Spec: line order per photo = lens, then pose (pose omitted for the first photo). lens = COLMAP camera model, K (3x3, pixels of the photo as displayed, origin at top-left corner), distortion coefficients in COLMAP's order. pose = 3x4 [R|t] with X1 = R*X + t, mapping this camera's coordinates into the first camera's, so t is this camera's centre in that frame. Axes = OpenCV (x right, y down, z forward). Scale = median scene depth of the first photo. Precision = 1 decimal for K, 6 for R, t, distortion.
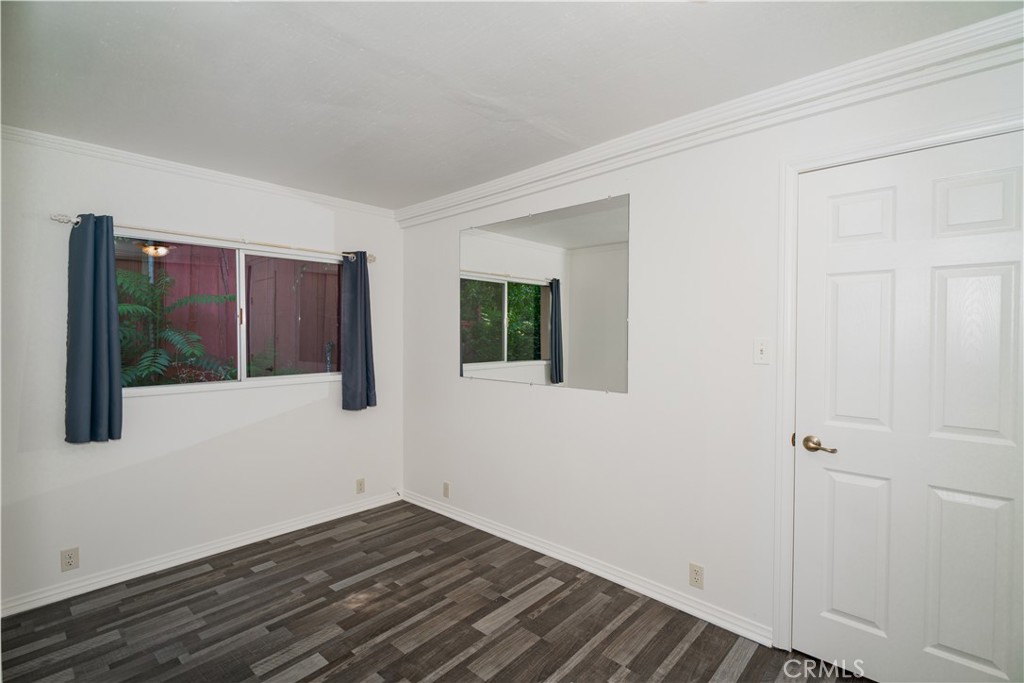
lens RADIAL K [[475.8, 0, 508.8], [0, 475.8, 333.2], [0, 0, 1]] dist [-0.014451, 0.002174]
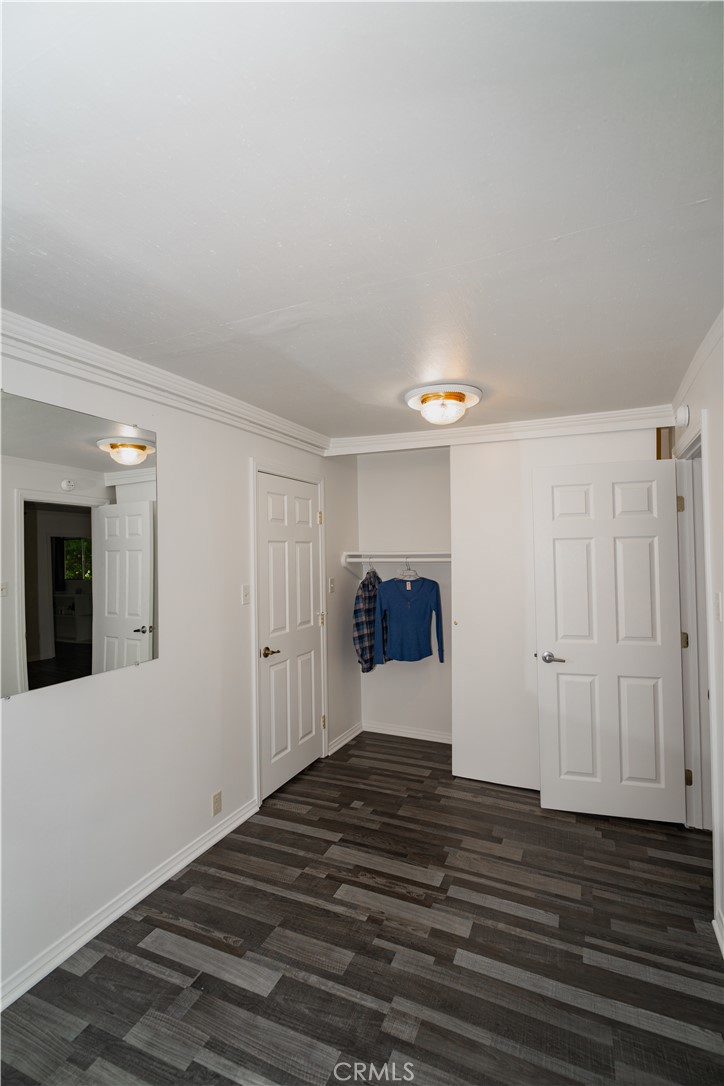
lens RADIAL K [[504.6, 0, 366.6], [0, 504.6, 543.9], [0, 0, 1]] dist [-0.014451, 0.002174]
pose [[-0.319435, 0.012206, 0.947529, -0.886483], [0.022454, 0.999734, -0.005309, -0.084461], [-0.947342, 0.019579, -0.319624, 1.097782]]
